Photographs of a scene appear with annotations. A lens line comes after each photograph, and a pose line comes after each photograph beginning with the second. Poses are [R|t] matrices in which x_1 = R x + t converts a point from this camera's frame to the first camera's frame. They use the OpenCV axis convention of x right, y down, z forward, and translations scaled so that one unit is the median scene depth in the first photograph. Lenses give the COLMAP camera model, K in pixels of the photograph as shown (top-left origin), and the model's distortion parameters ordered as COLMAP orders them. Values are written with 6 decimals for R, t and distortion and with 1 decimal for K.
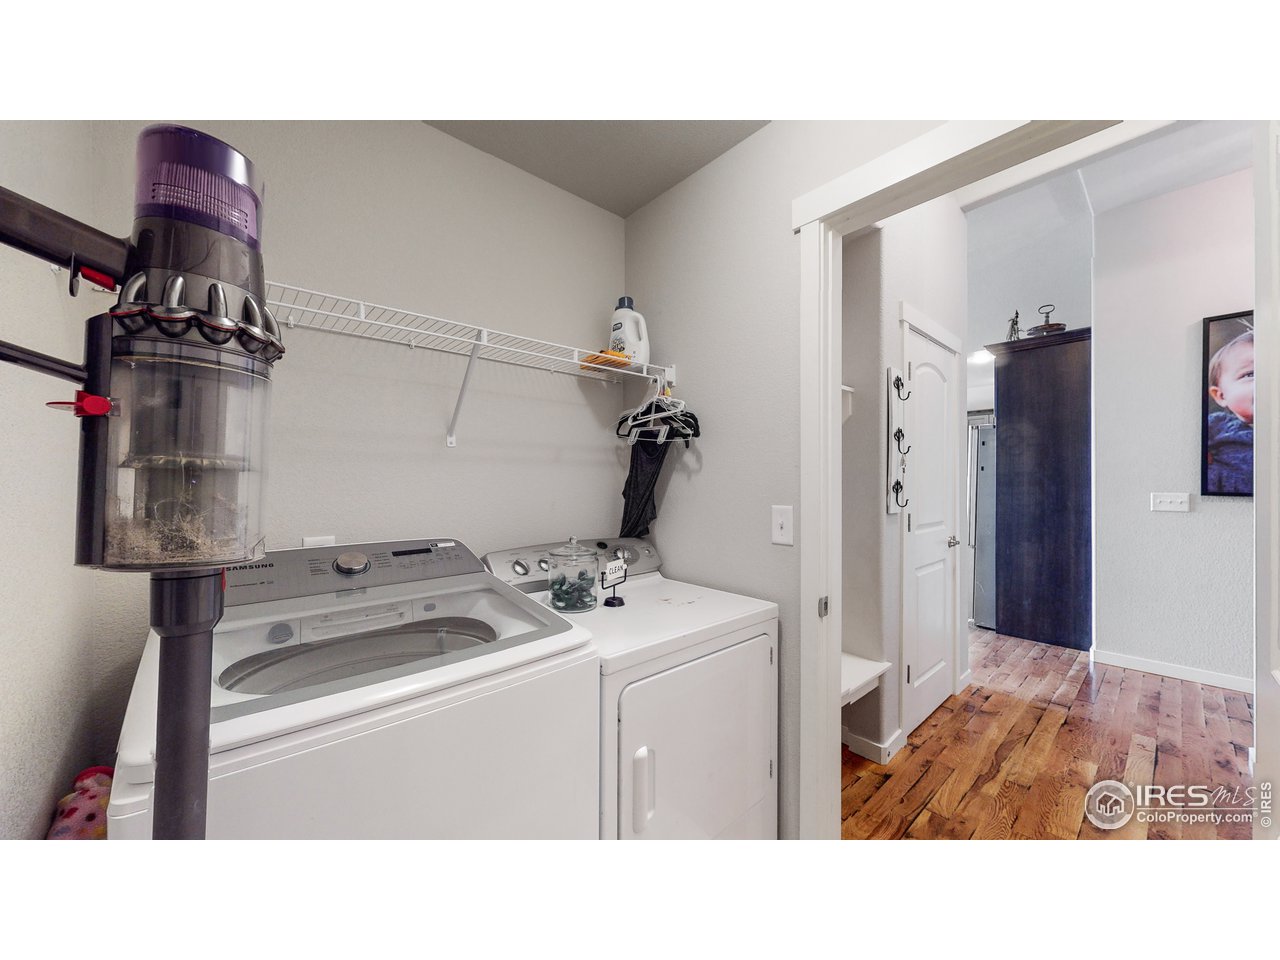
lens RADIAL K [[475.7, 0, 640.1], [0, 475.7, 476.5], [0, 0, 1]] dist [0.000292, -0.000482]
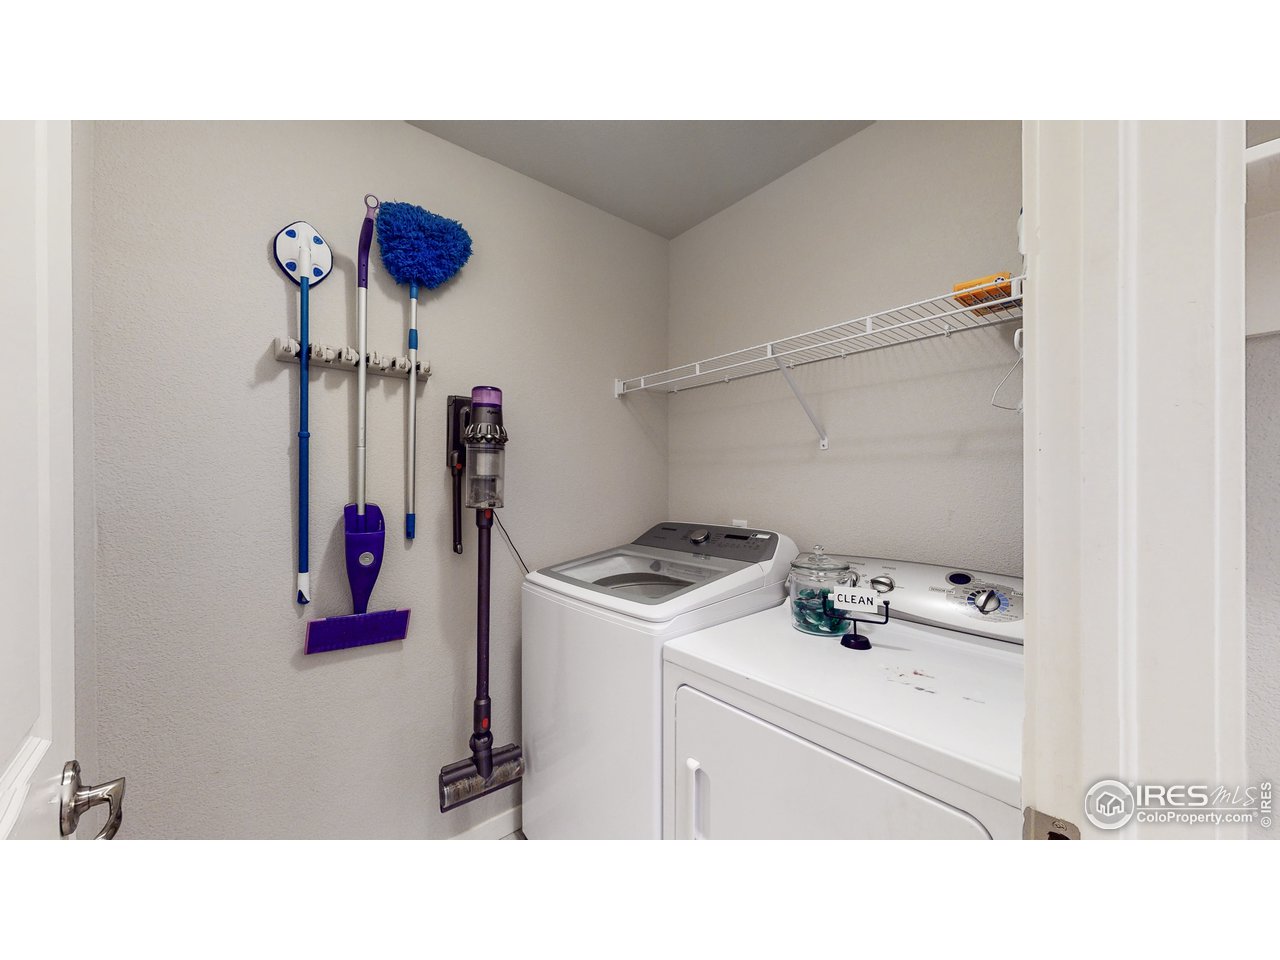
lens RADIAL K [[475.7, 0, 640.4], [0, 475.7, 479.8], [0, 0, 1]] dist [0.000292, -0.000482]
pose [[-0.038093, 0.000730, -0.999274, 0.779146], [0.013679, 0.999906, 0.000209, -0.000604], [0.999181, -0.013661, -0.038100, 0.745157]]
